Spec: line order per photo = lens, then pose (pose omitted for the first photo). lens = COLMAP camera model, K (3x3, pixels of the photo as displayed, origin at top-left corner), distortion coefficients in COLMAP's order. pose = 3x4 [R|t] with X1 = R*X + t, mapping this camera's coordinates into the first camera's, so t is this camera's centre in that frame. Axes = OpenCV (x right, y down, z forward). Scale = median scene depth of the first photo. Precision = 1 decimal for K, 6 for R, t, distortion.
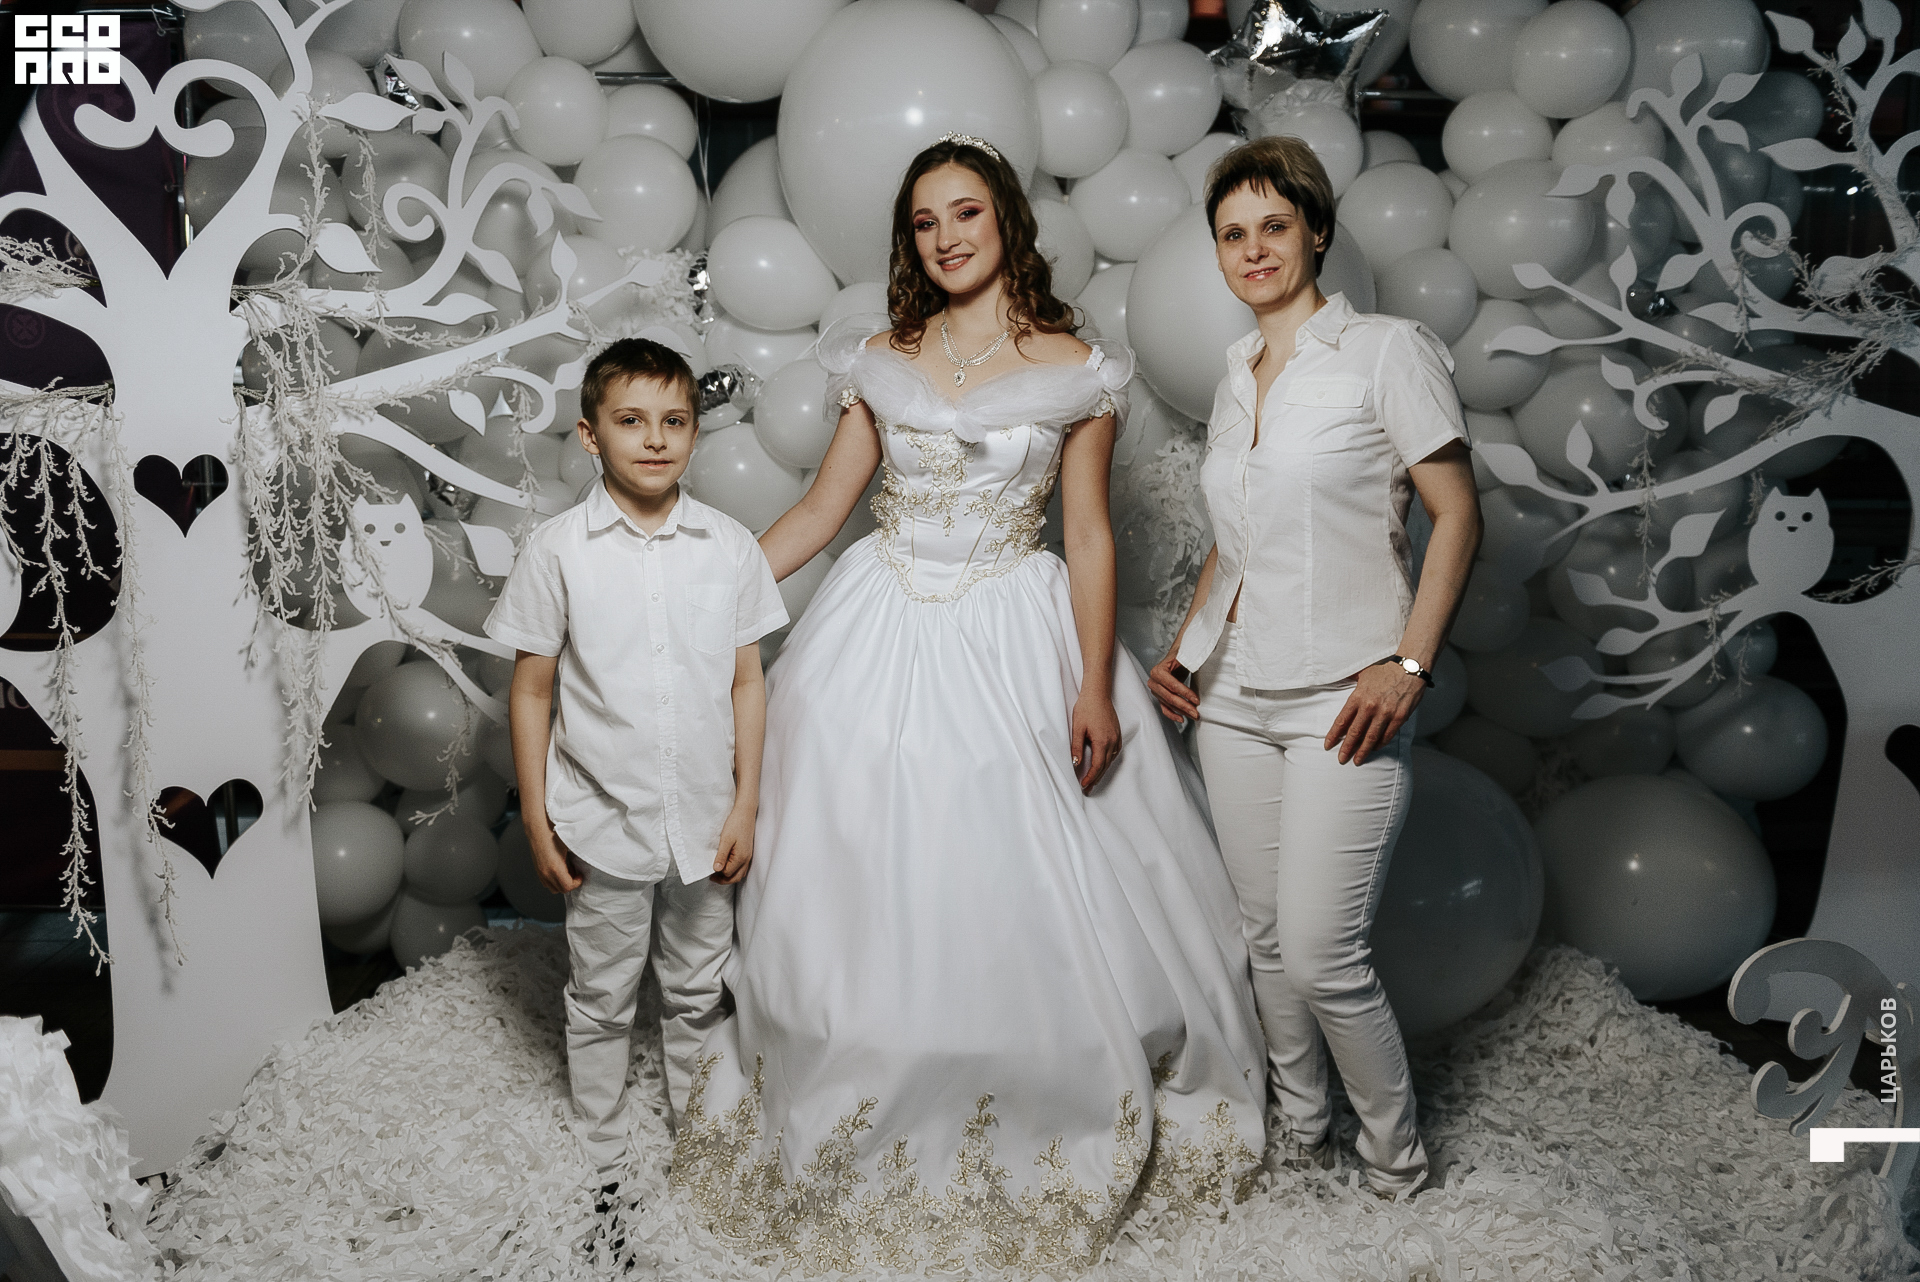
lens RADIAL K [[1470.9, 0, 954.1], [0, 1470.9, 636.2], [0, 0, 1]] dist [-0.051839, -0.003874]
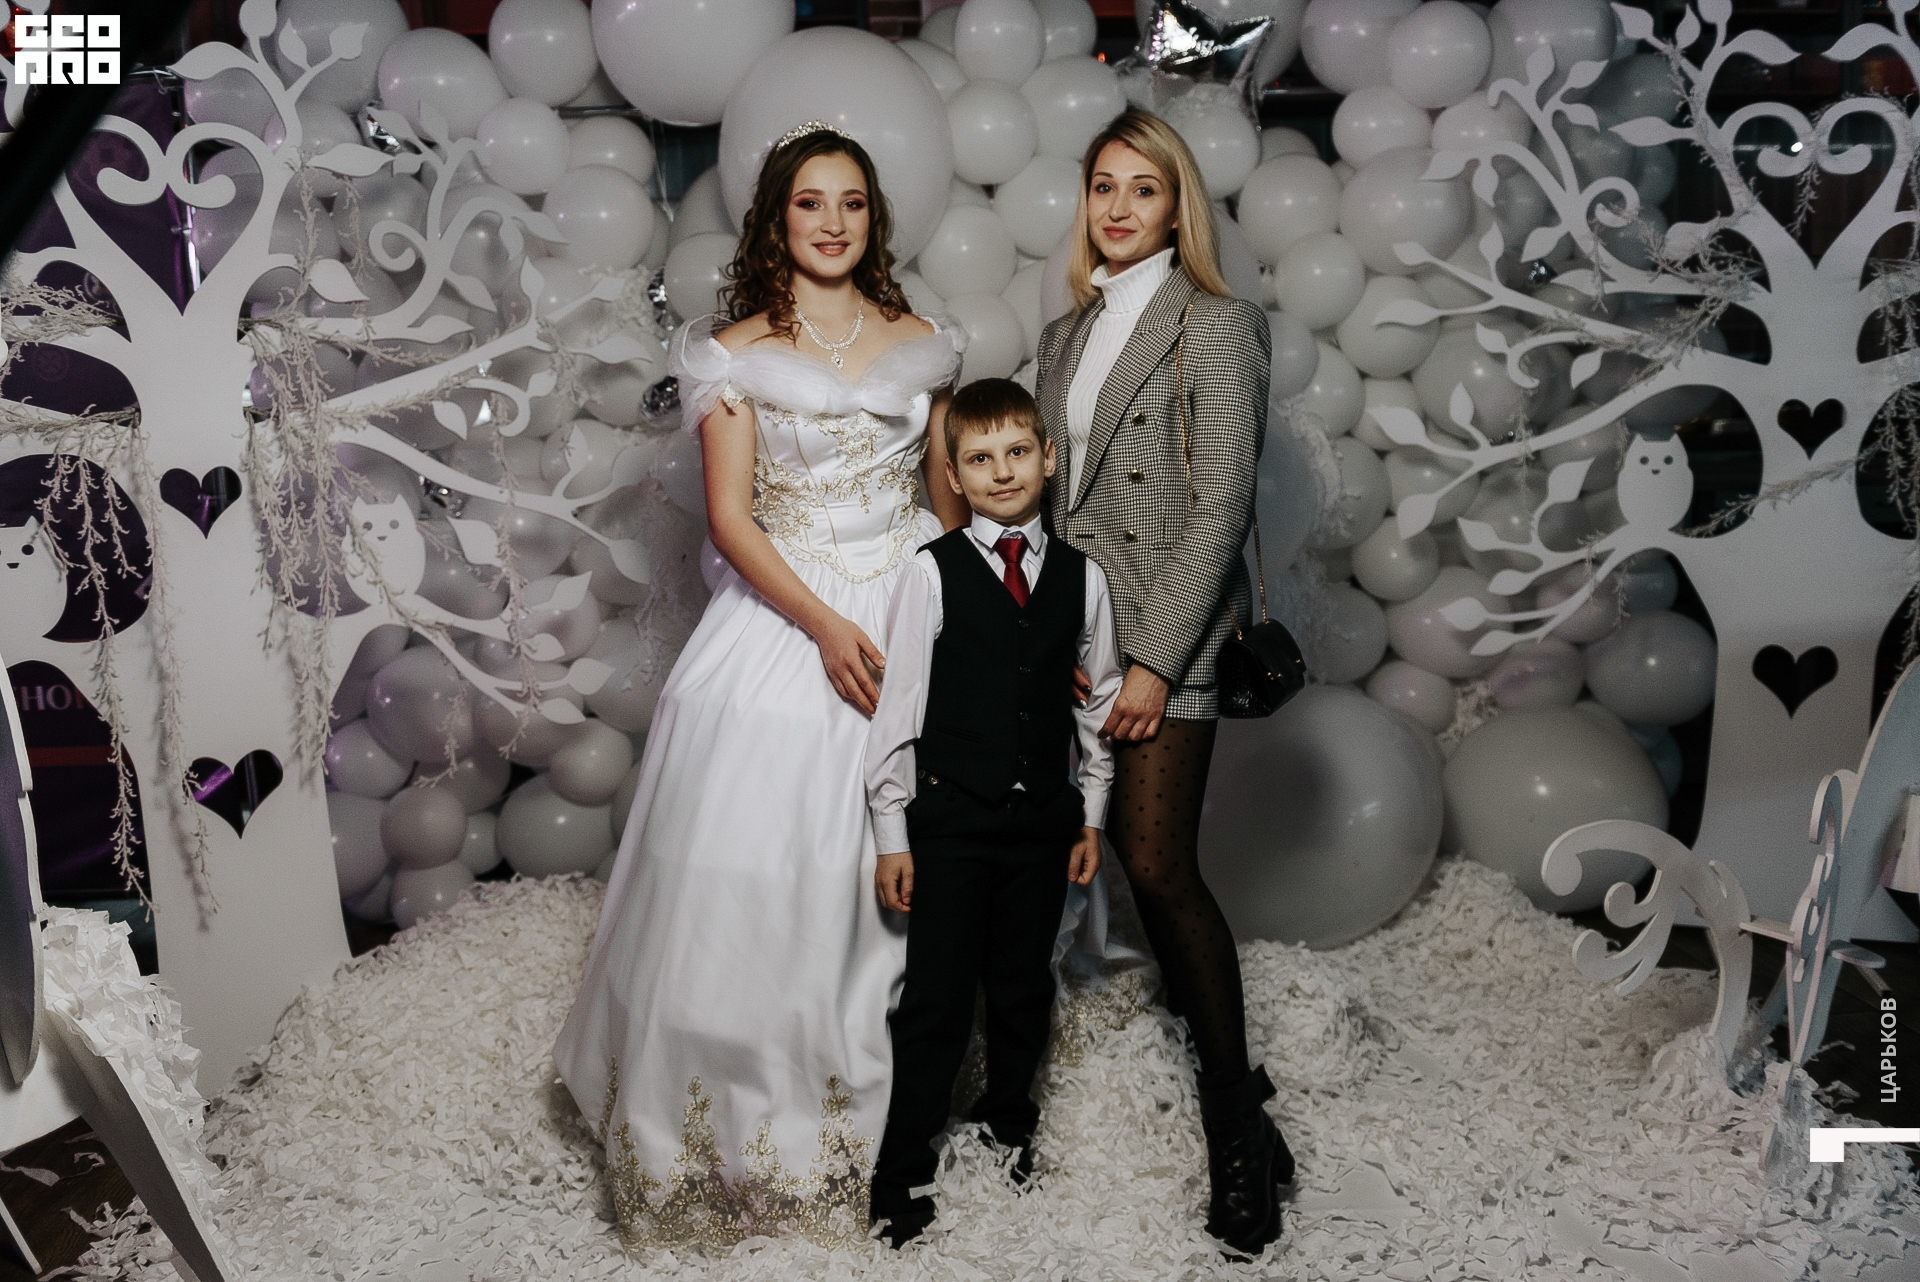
lens RADIAL K [[1470.9, 0, 955.3], [0, 1470.9, 622.1], [0, 0, 1]] dist [-0.051839, -0.003874]
pose [[0.998982, -0.043625, -0.011482, 0.059074], [0.043551, 0.999030, -0.006557, 0.025280], [0.011757, 0.006050, 0.999913, -0.115675]]
